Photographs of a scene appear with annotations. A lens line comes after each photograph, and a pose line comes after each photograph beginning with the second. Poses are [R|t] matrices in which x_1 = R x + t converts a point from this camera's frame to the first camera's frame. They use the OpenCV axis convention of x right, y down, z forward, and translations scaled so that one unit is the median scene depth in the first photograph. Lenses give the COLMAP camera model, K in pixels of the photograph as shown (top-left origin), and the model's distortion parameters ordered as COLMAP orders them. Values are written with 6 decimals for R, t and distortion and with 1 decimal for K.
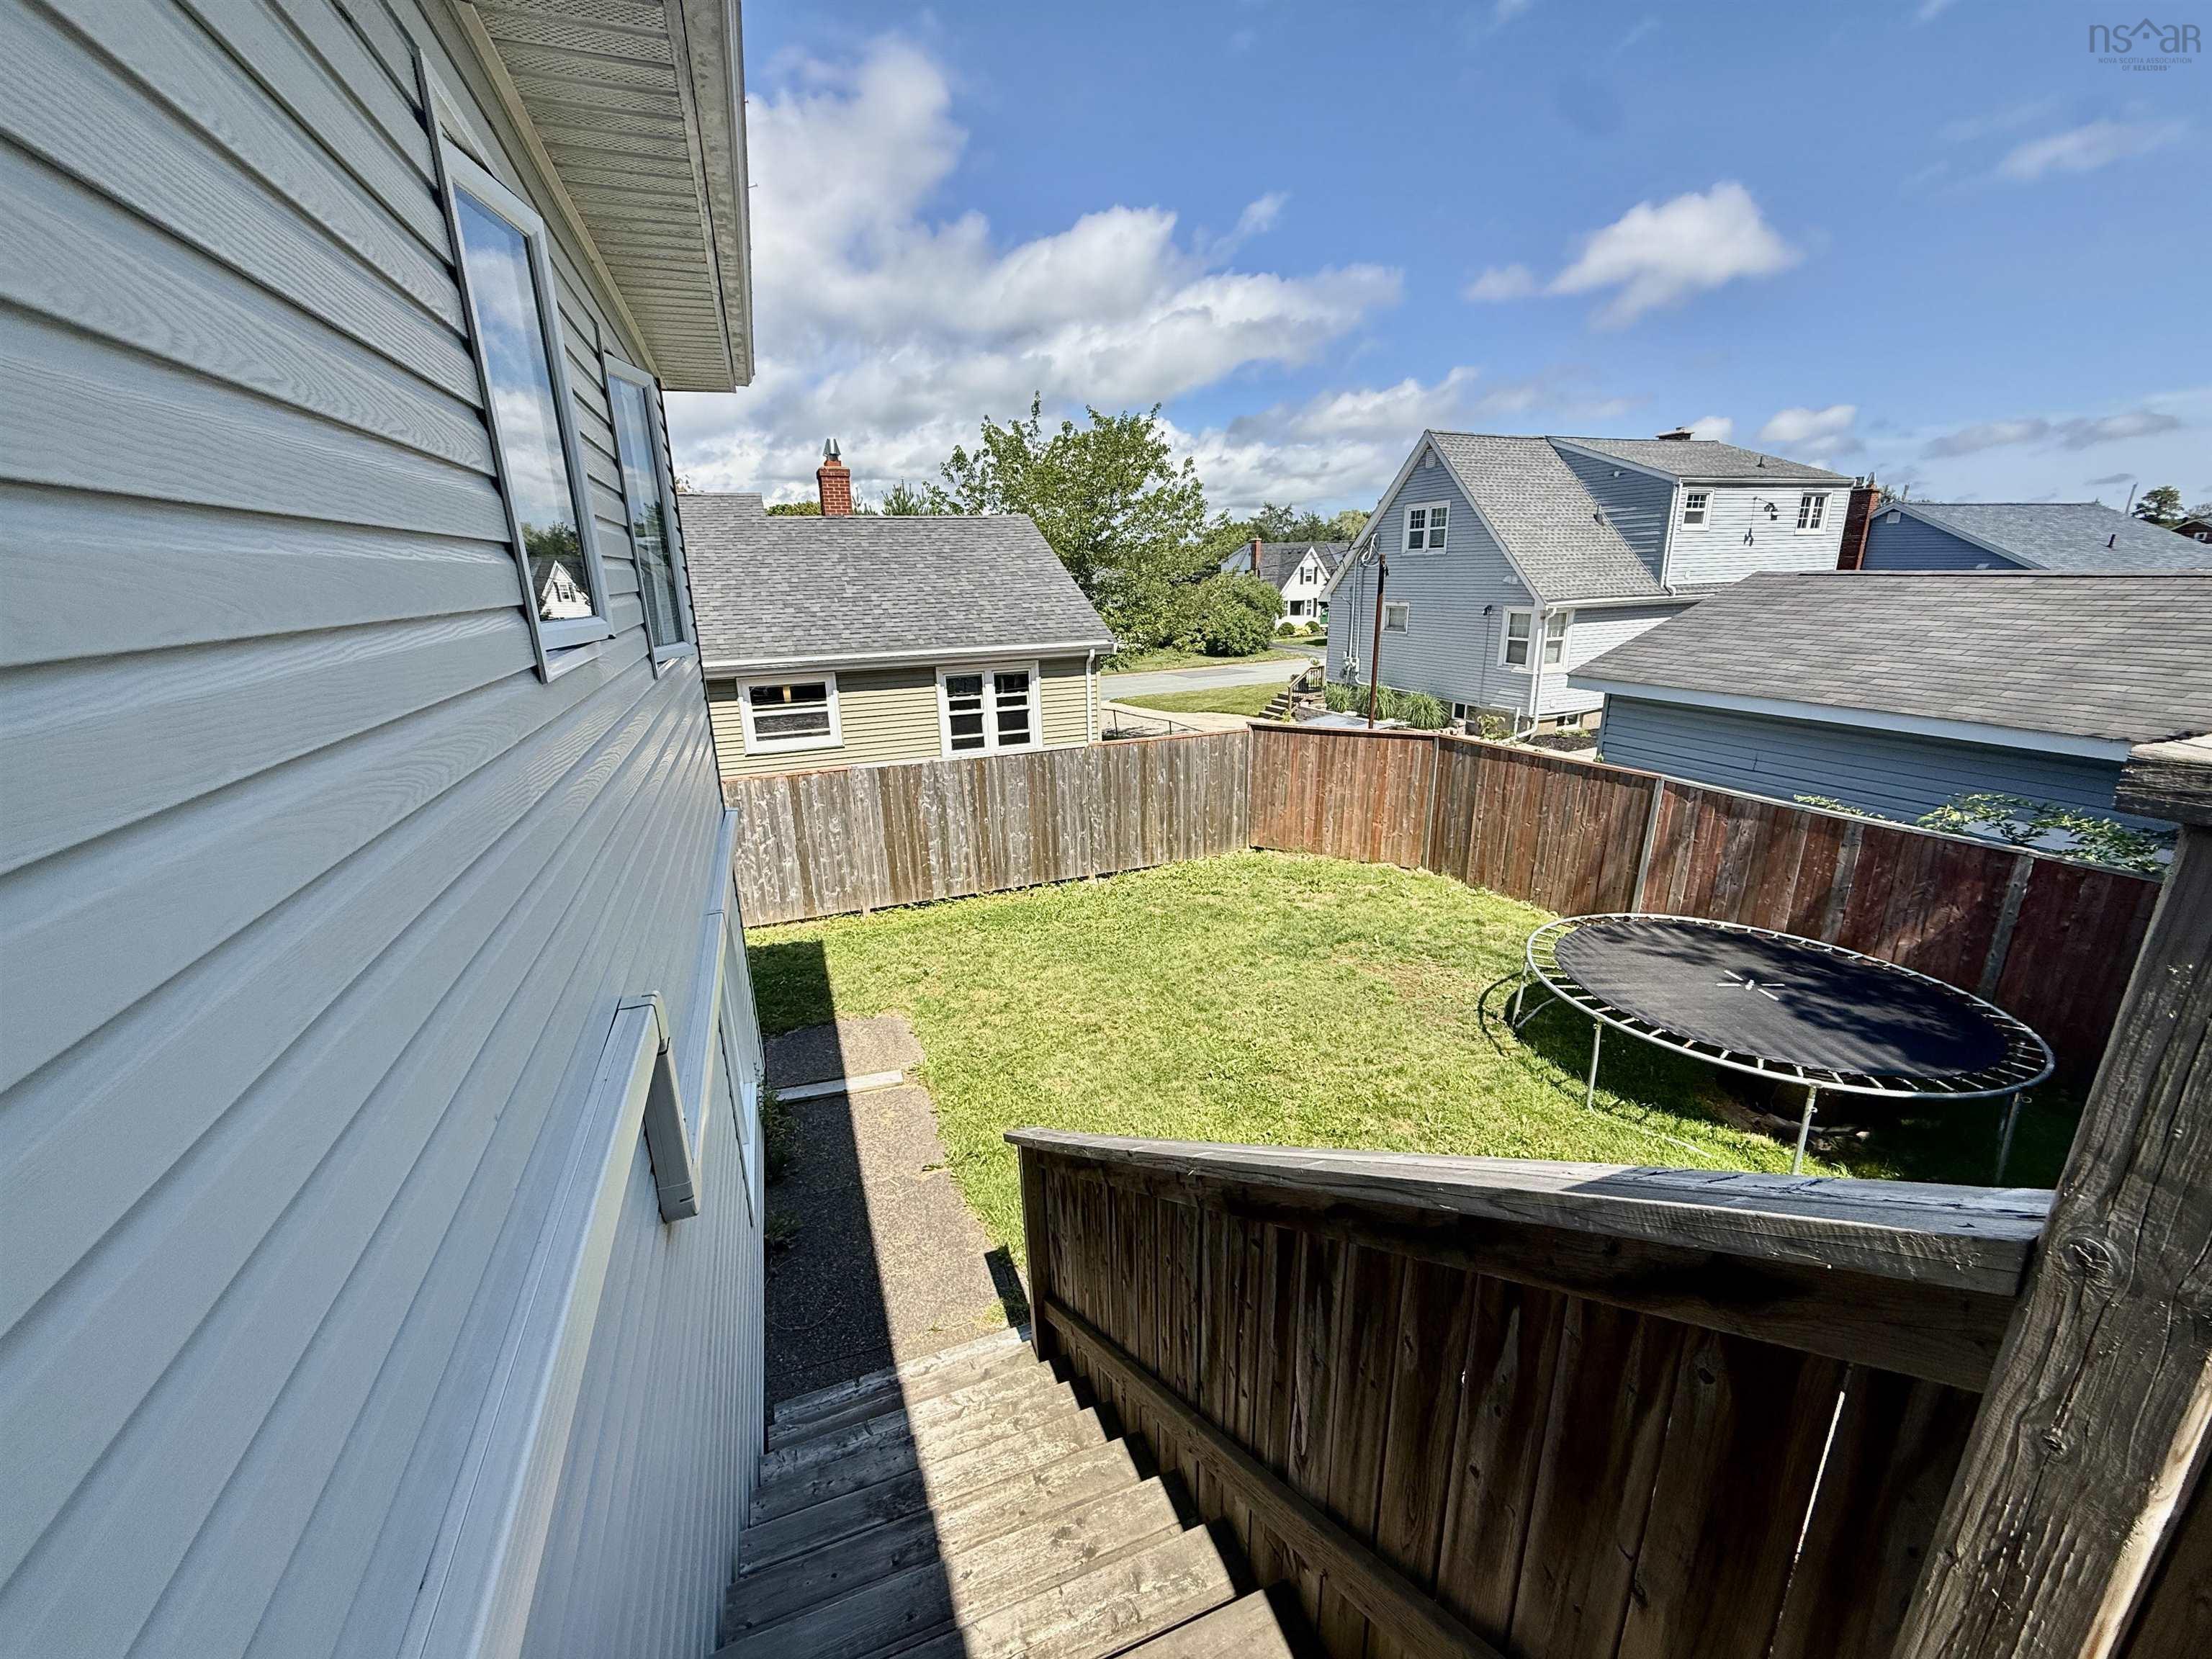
lens RADIAL K [[878.3, 0, 1098.6], [0, 878.3, 829.0], [0, 0, 1]] dist [-0.000008, 0.000121]
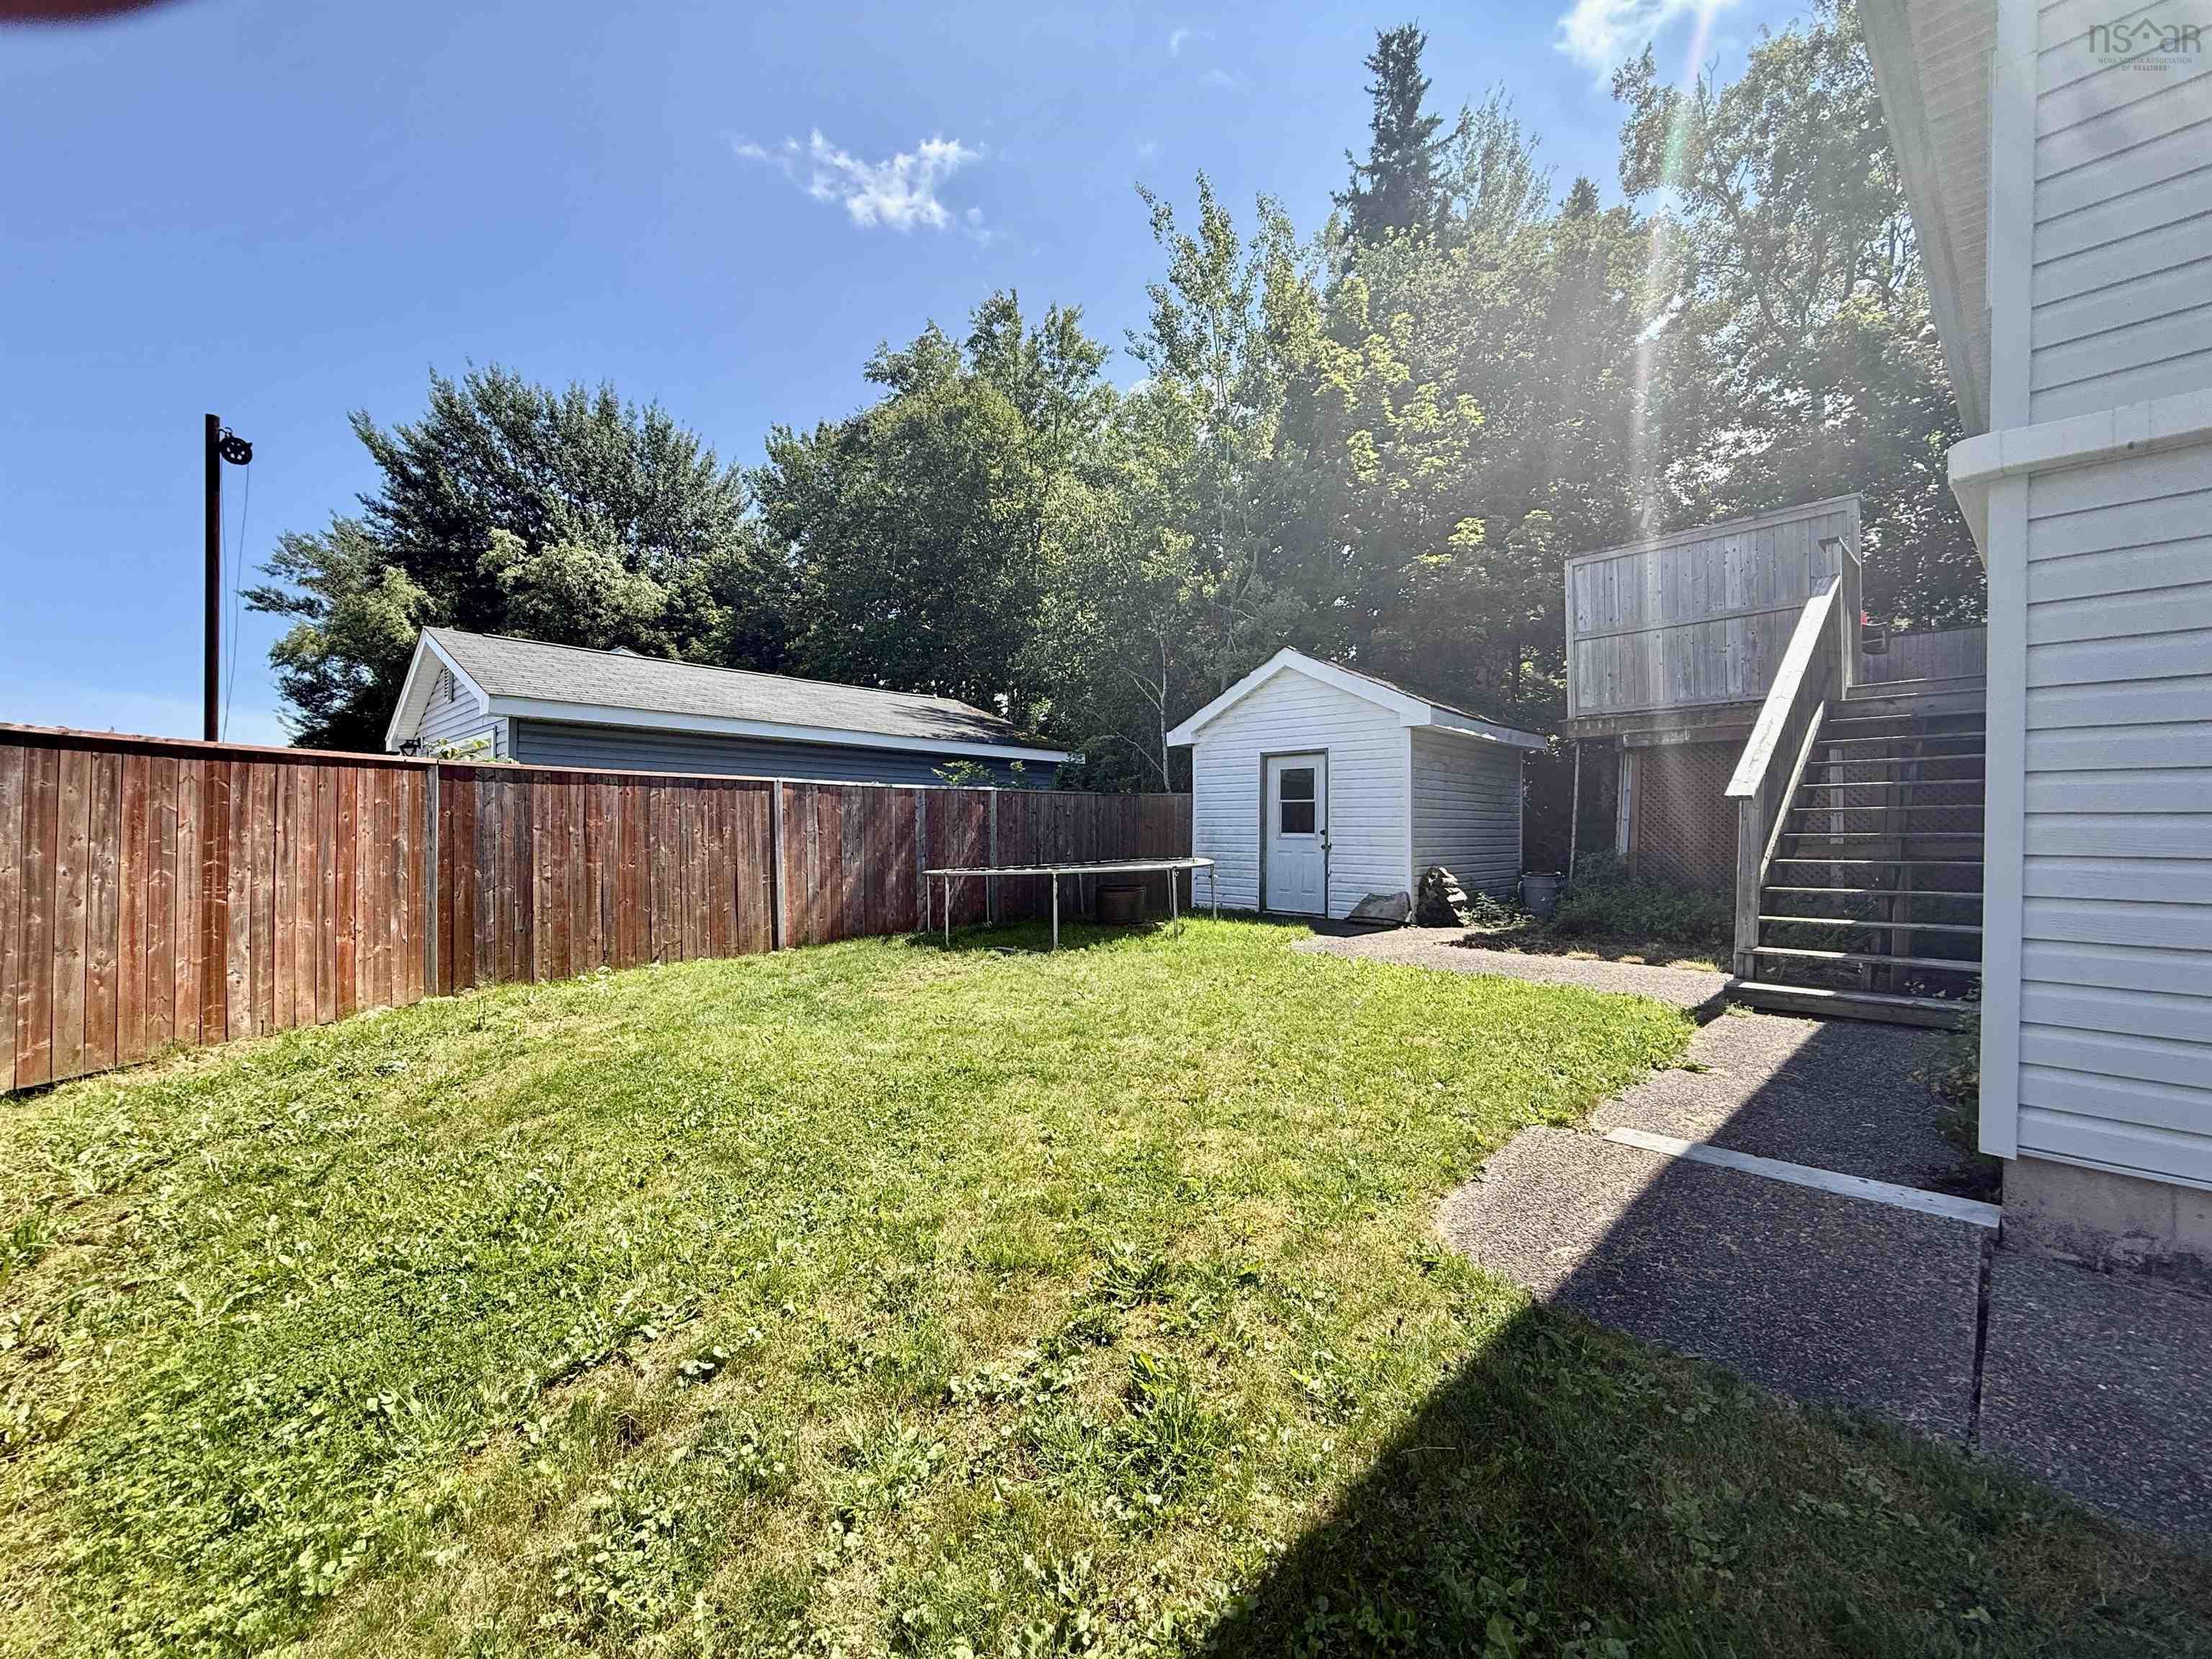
lens RADIAL K [[878.3, 0, 1098.6], [0, 878.3, 829.0], [0, 0, 1]] dist [-0.000008, 0.000121]
pose [[-0.375579, 0.016948, 0.926635, -0.327686], [0.262285, 0.960902, 0.088733, 0.003114], [-0.888902, 0.276369, -0.365340, 0.797790]]
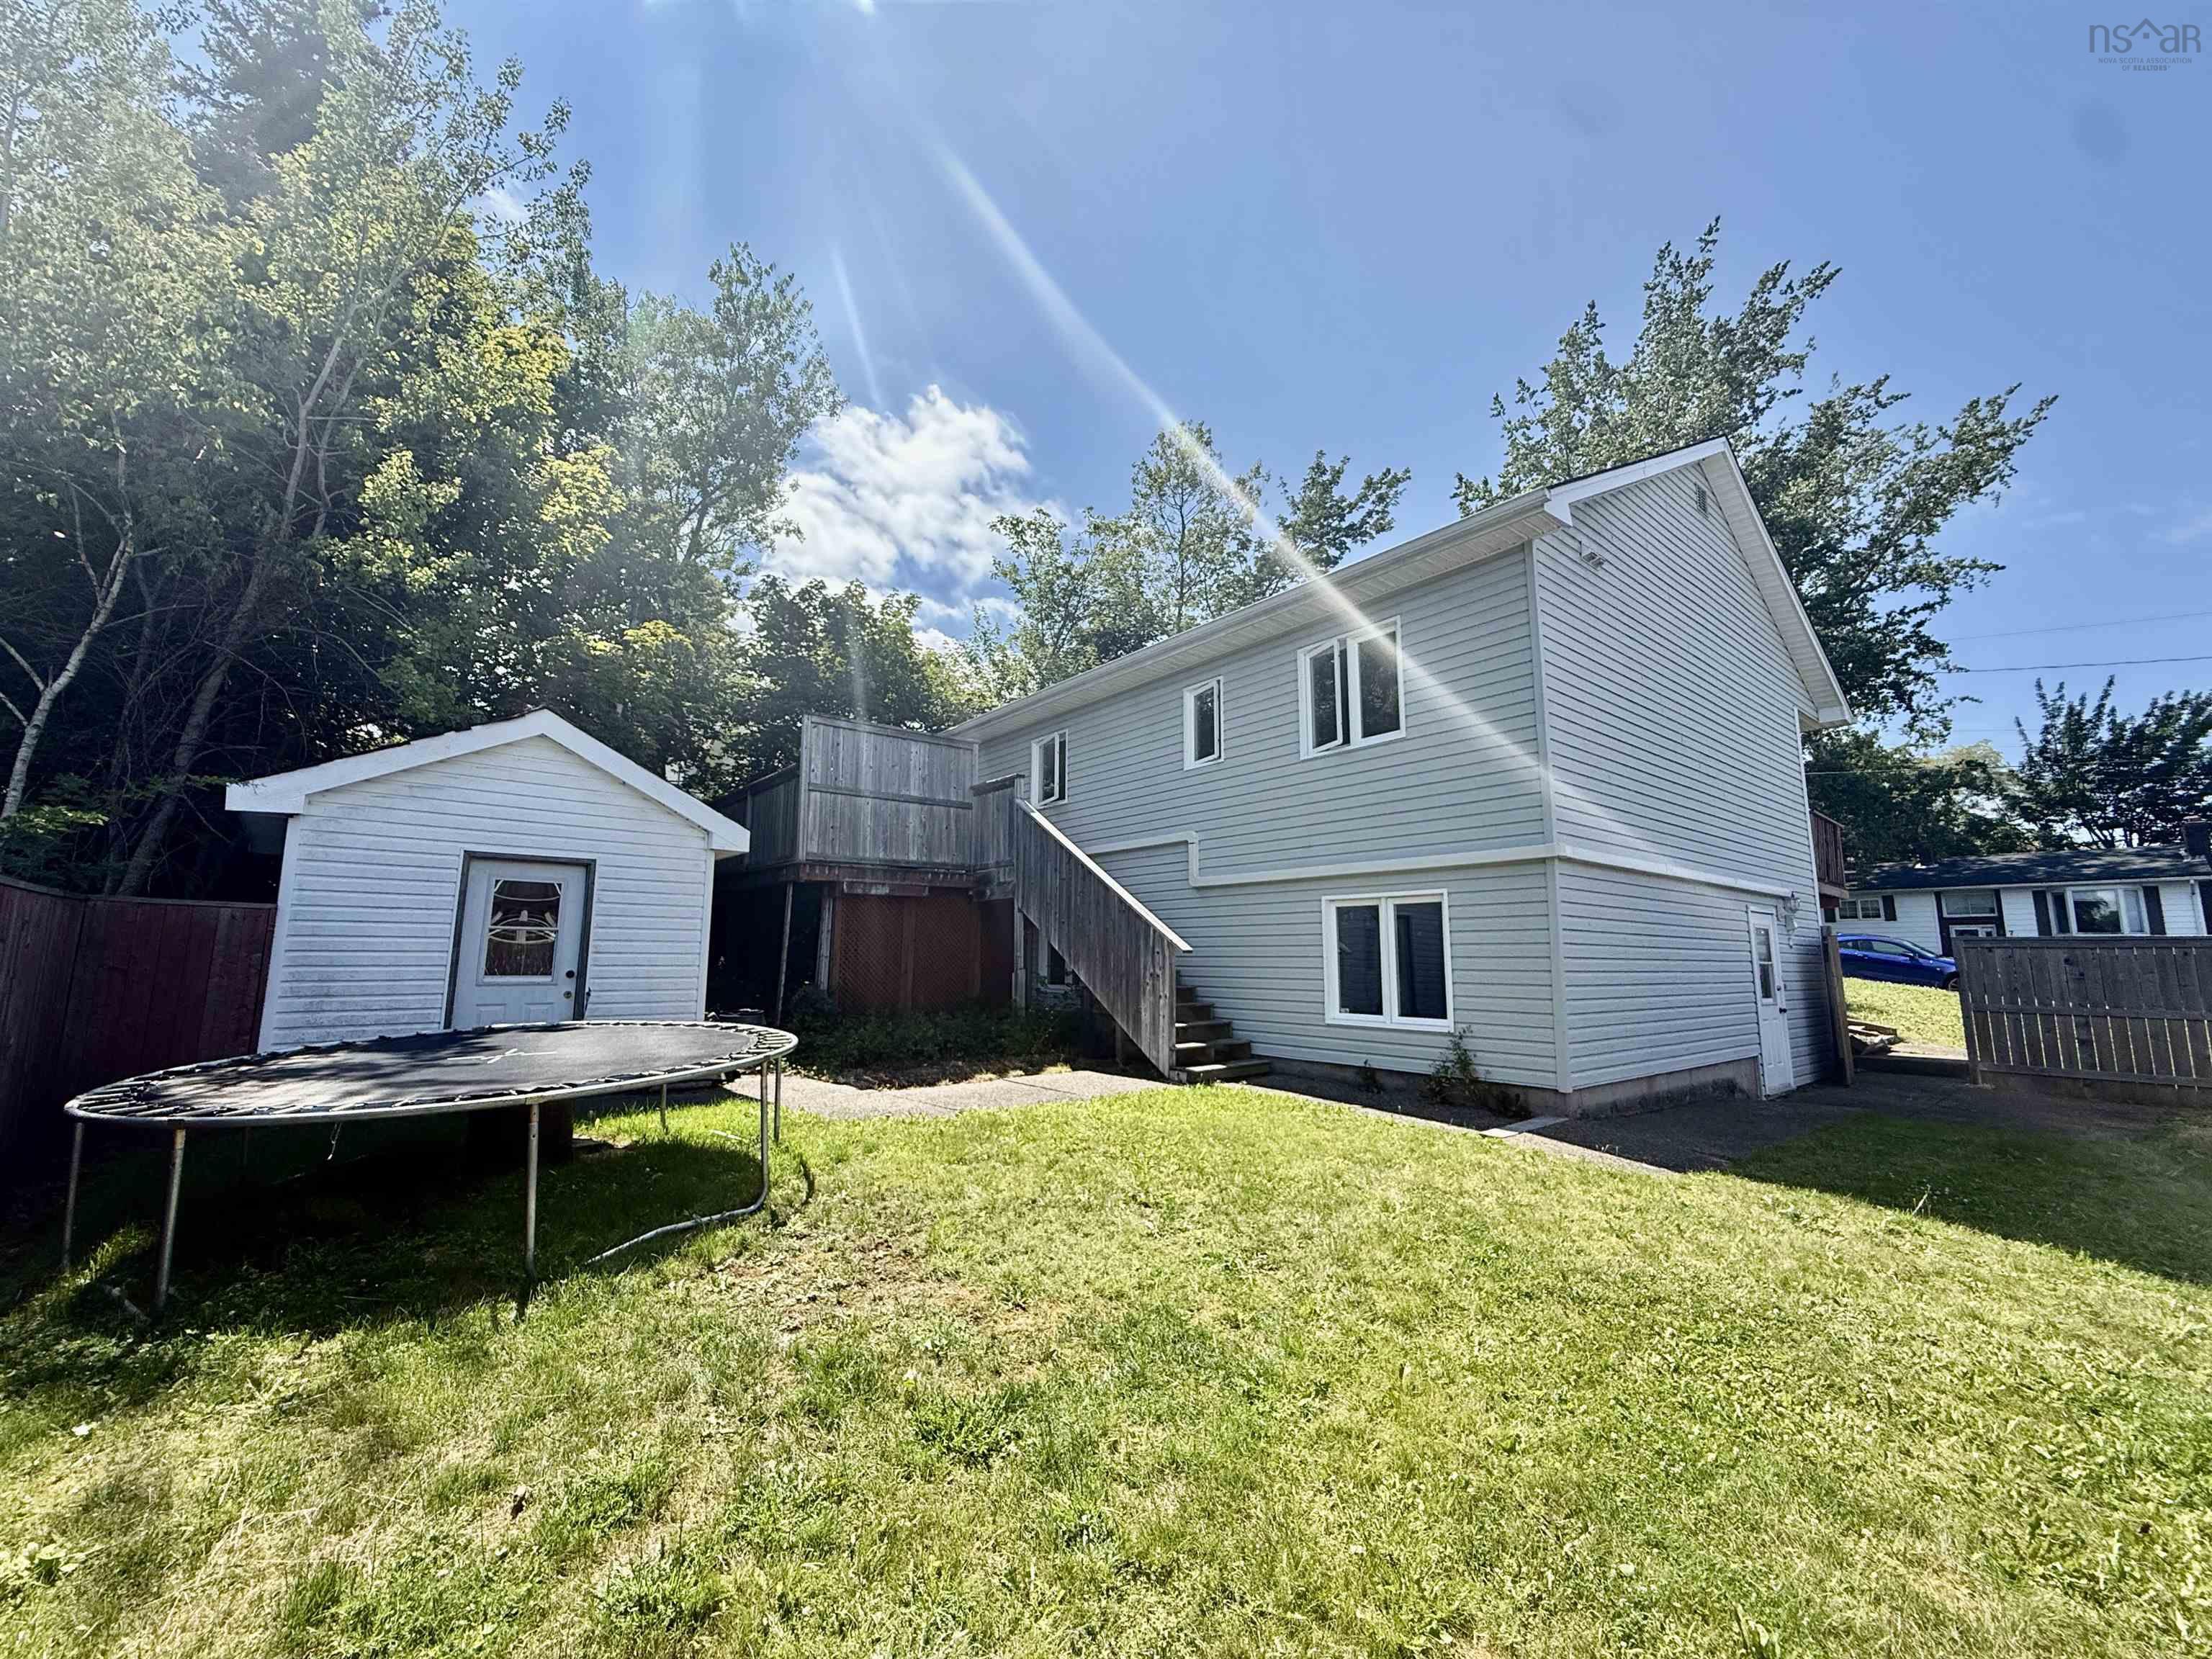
lens RADIAL K [[878.3, 0, 1098.6], [0, 878.3, 829.0], [0, 0, 1]] dist [-0.000008, 0.000121]
pose [[-0.949789, -0.030679, -0.311382, 0.269424], [-0.074515, 0.988727, 0.129872, -0.075372], [0.303887, 0.146554, -0.941368, 0.984814]]
